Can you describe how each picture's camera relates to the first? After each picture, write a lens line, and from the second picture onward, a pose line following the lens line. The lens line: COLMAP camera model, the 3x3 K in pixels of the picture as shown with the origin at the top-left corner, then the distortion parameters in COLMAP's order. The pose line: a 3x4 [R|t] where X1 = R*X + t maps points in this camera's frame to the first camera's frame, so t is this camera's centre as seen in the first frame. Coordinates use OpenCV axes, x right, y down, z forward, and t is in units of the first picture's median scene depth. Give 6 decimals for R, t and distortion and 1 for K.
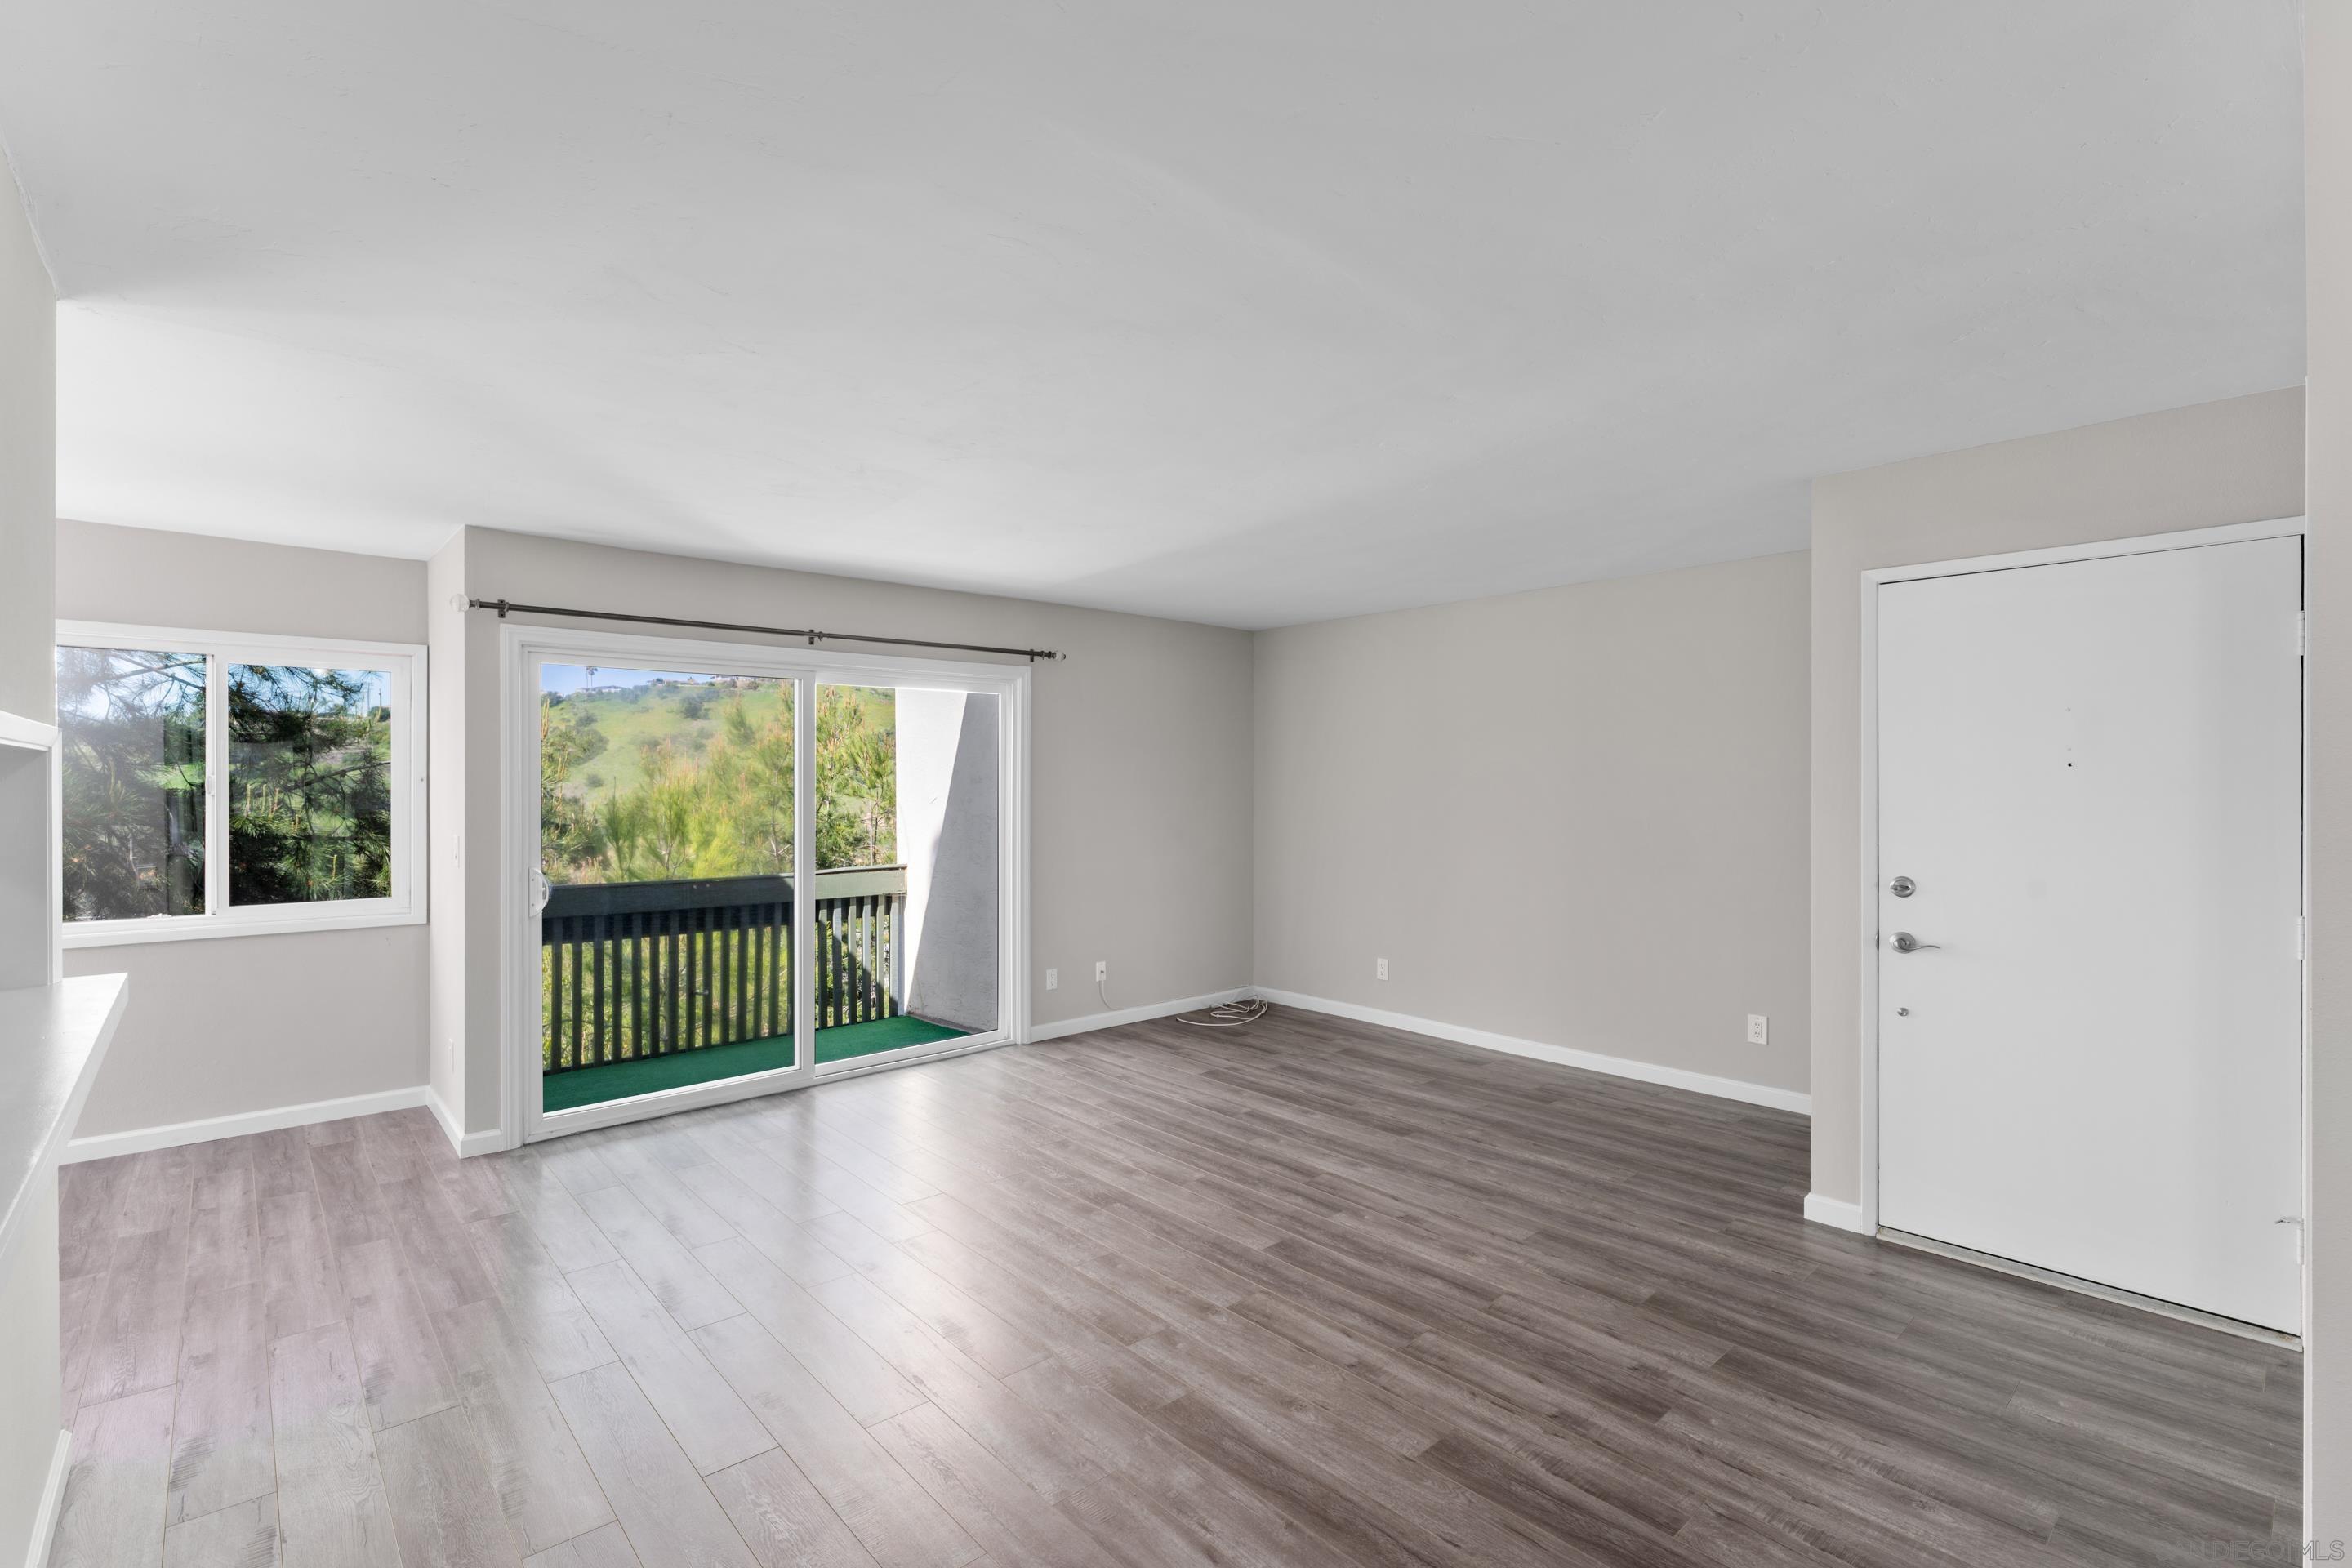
lens RADIAL K [[1054.8, 0, 1176.0], [0, 1054.8, 784.0], [0, 0, 1]] dist [-0.002521, -0.000070]
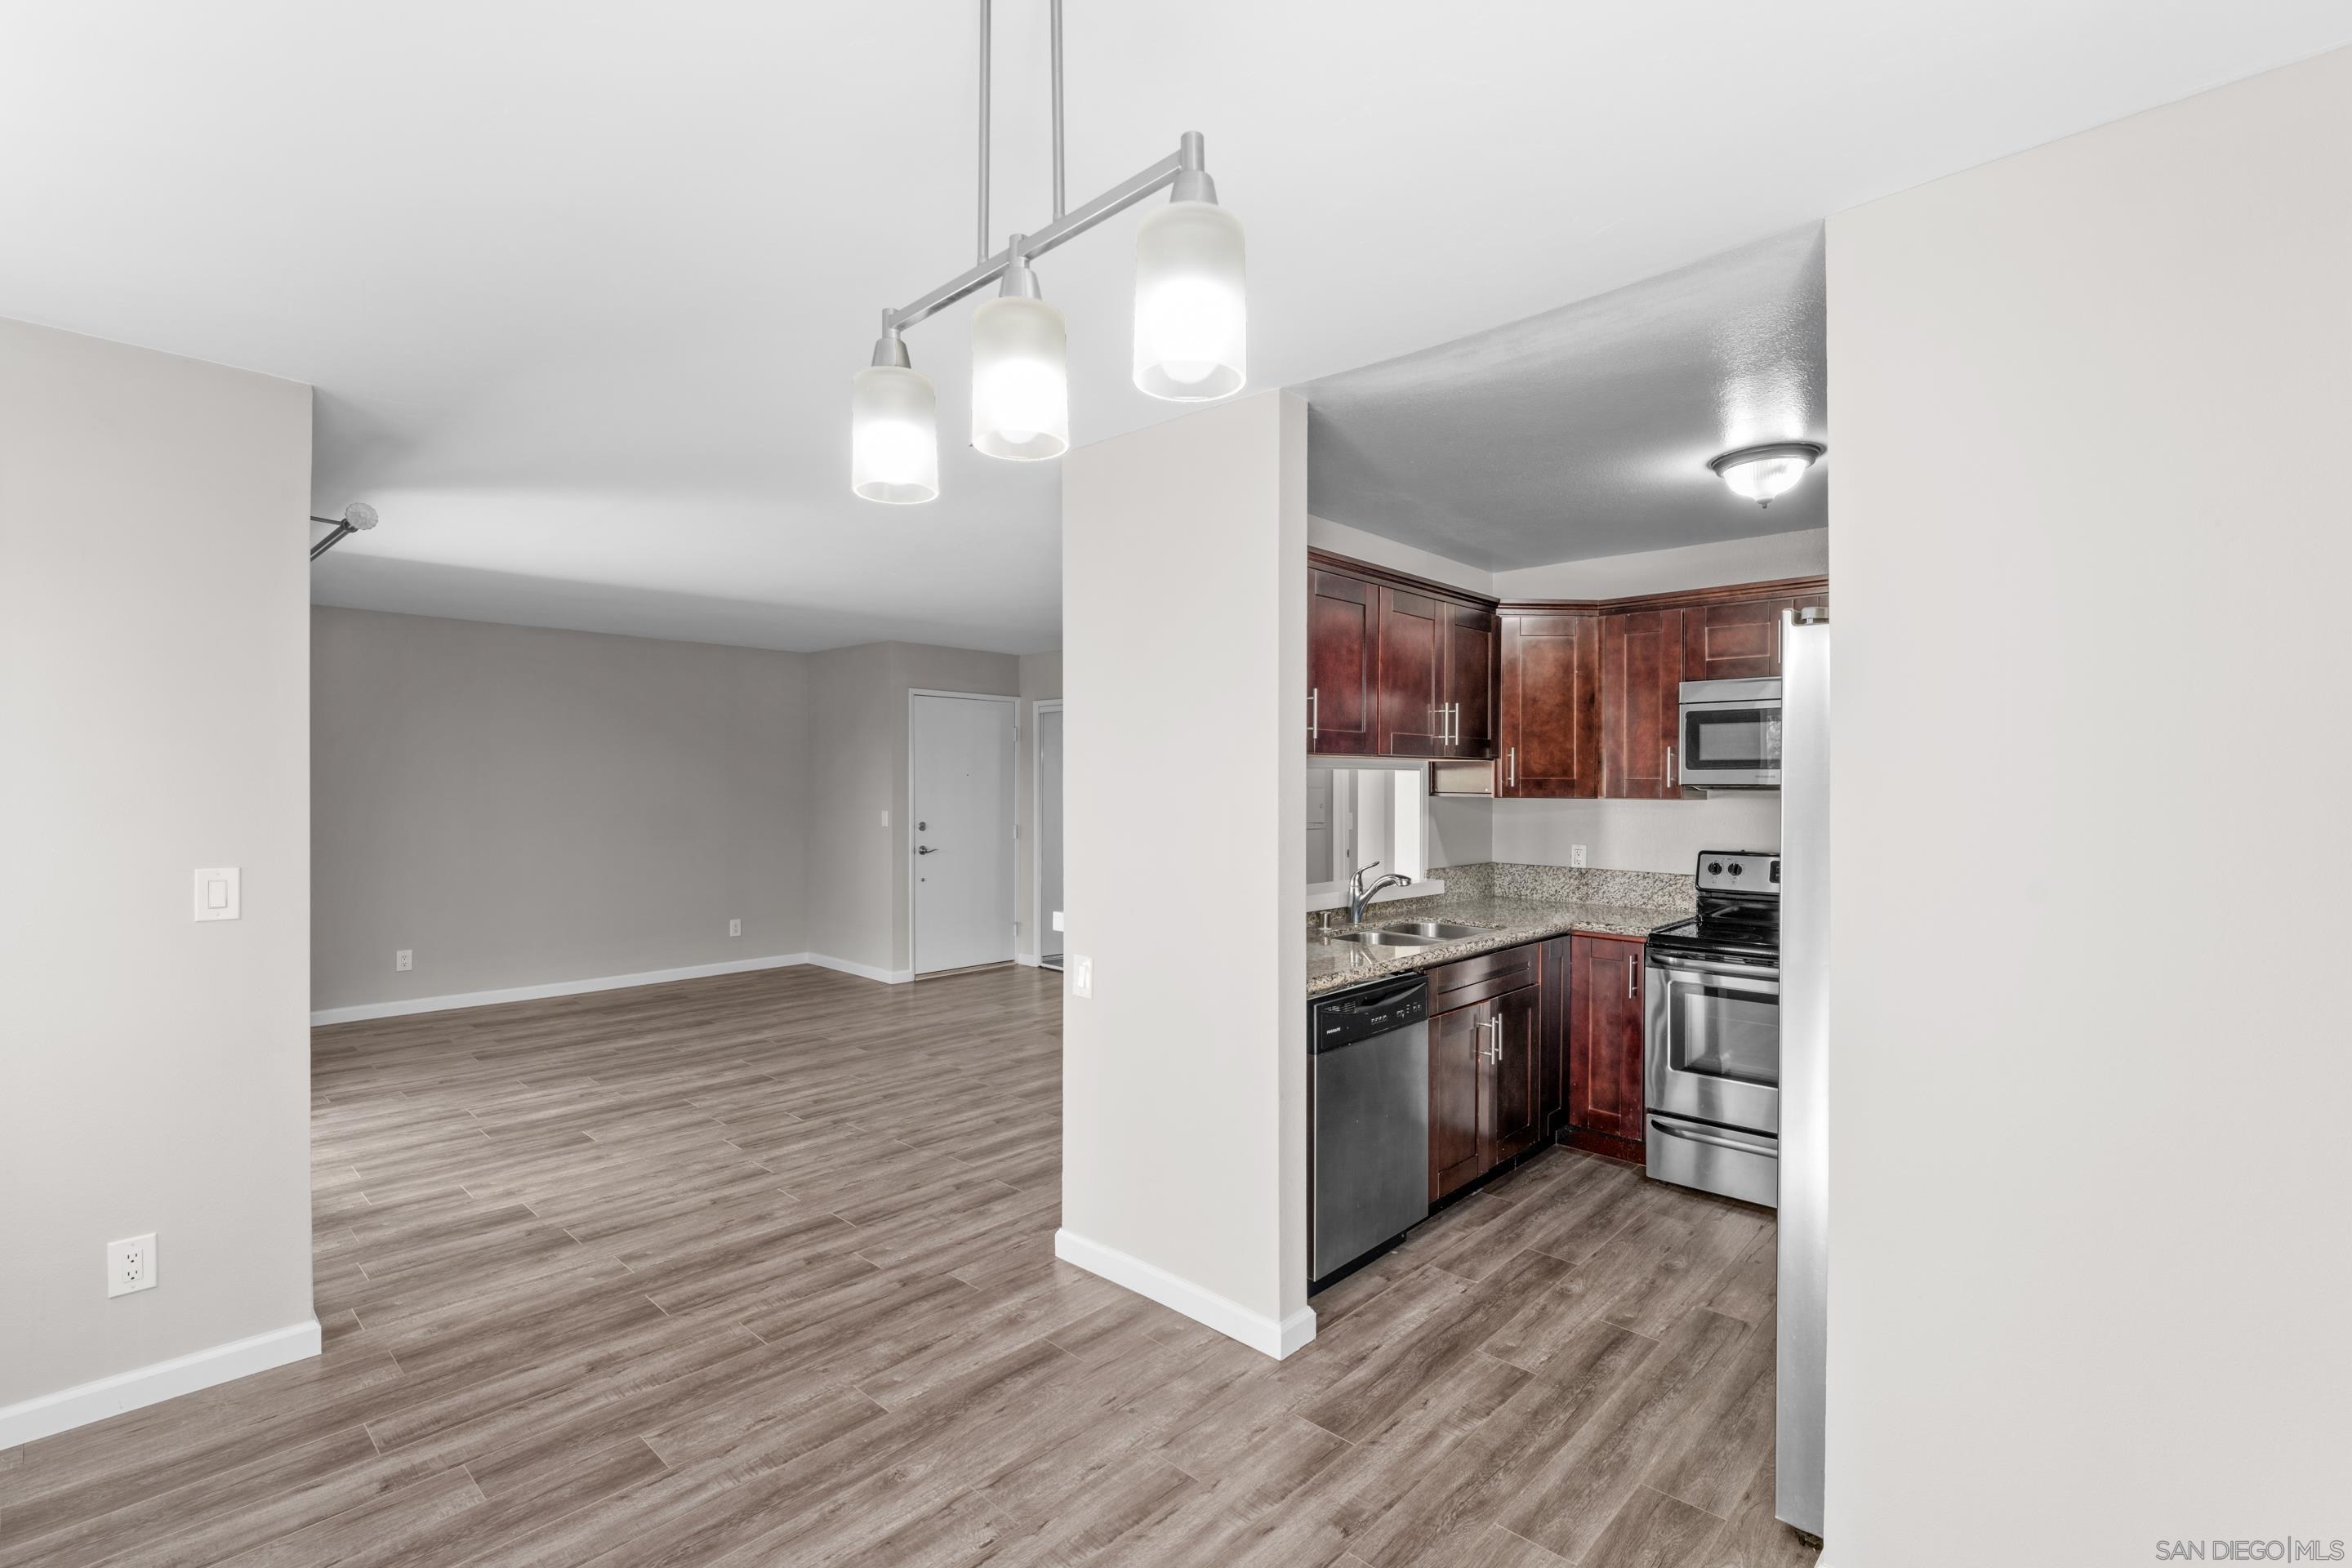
lens RADIAL K [[1053.9, 0, 1172.6], [0, 1053.9, 777.1], [0, 0, 1]] dist [-0.003616, -0.000520]
pose [[-0.088108, 0.005618, 0.996095, -1.360149], [-0.004952, 0.999969, -0.006078, -0.000926], [-0.996099, -0.005469, -0.088077, 0.526220]]
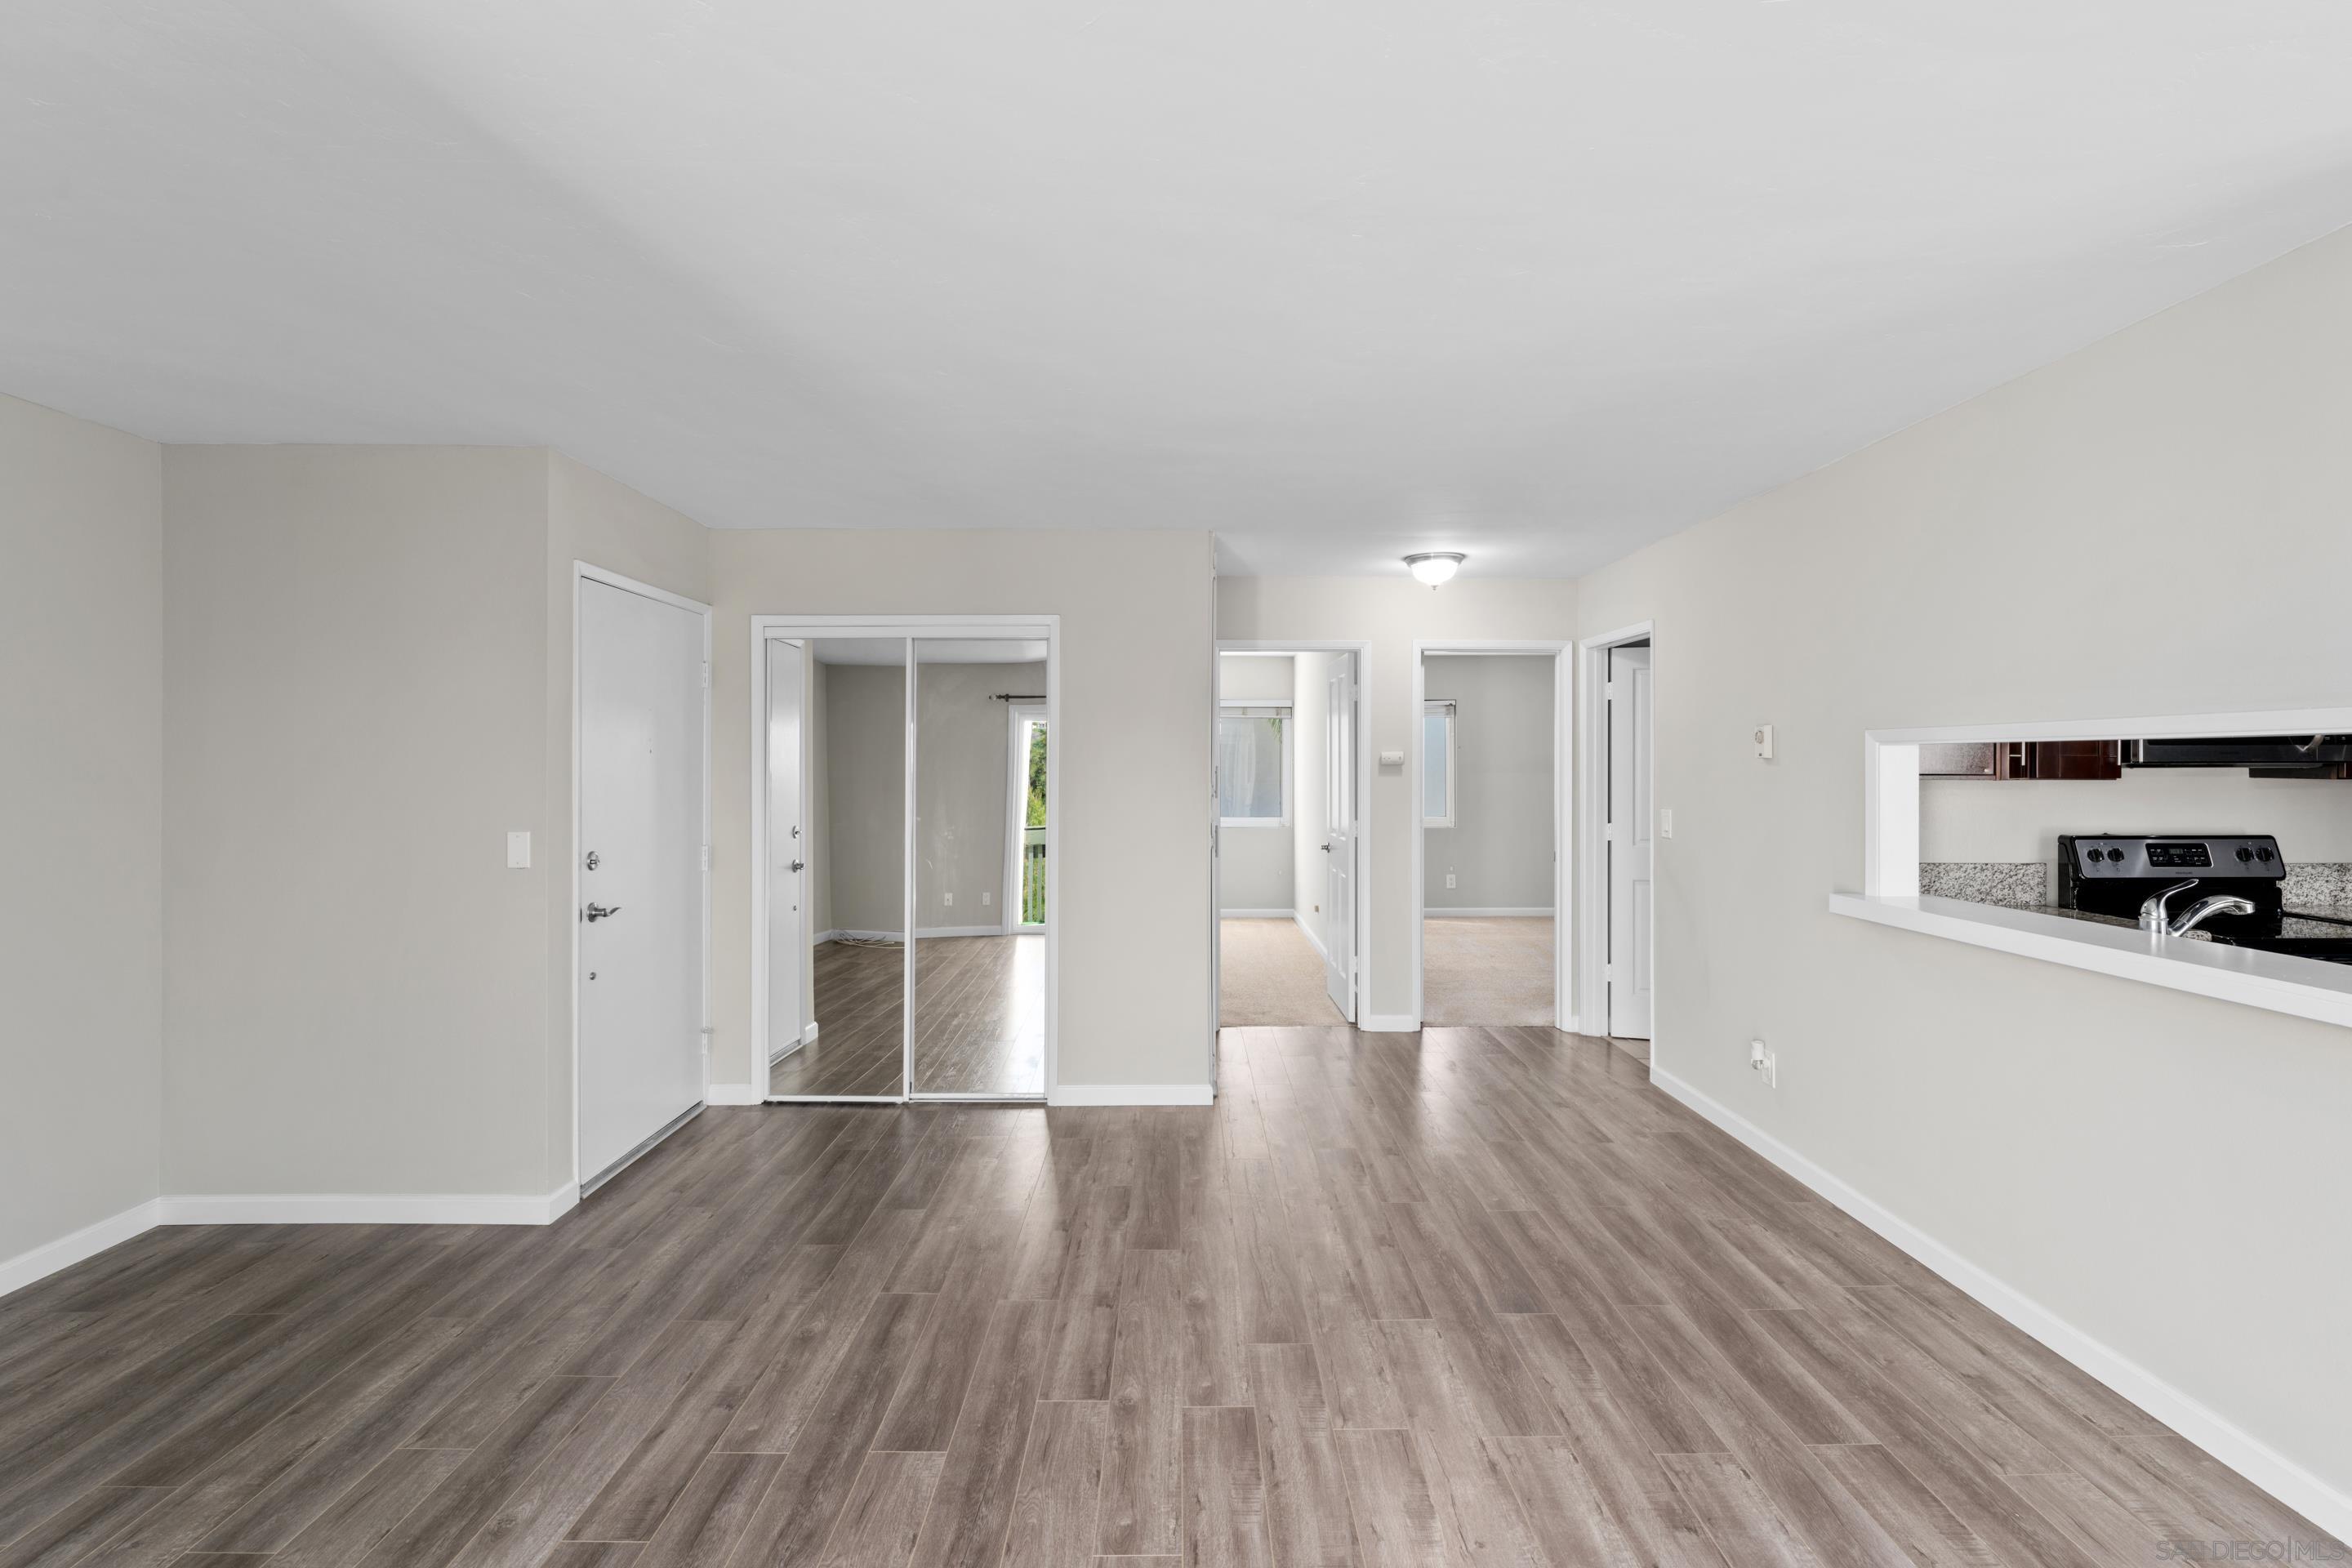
lens RADIAL K [[1062.4, 0, 1186.7], [0, 1062.4, 760.6], [0, 0, 1]] dist [-0.003392, 0.000222]
pose [[-0.748666, 0.002692, 0.662942, -0.395360], [0.000815, 0.999995, -0.003141, -0.001136], [-0.662947, -0.001811, -0.748664, 1.134290]]
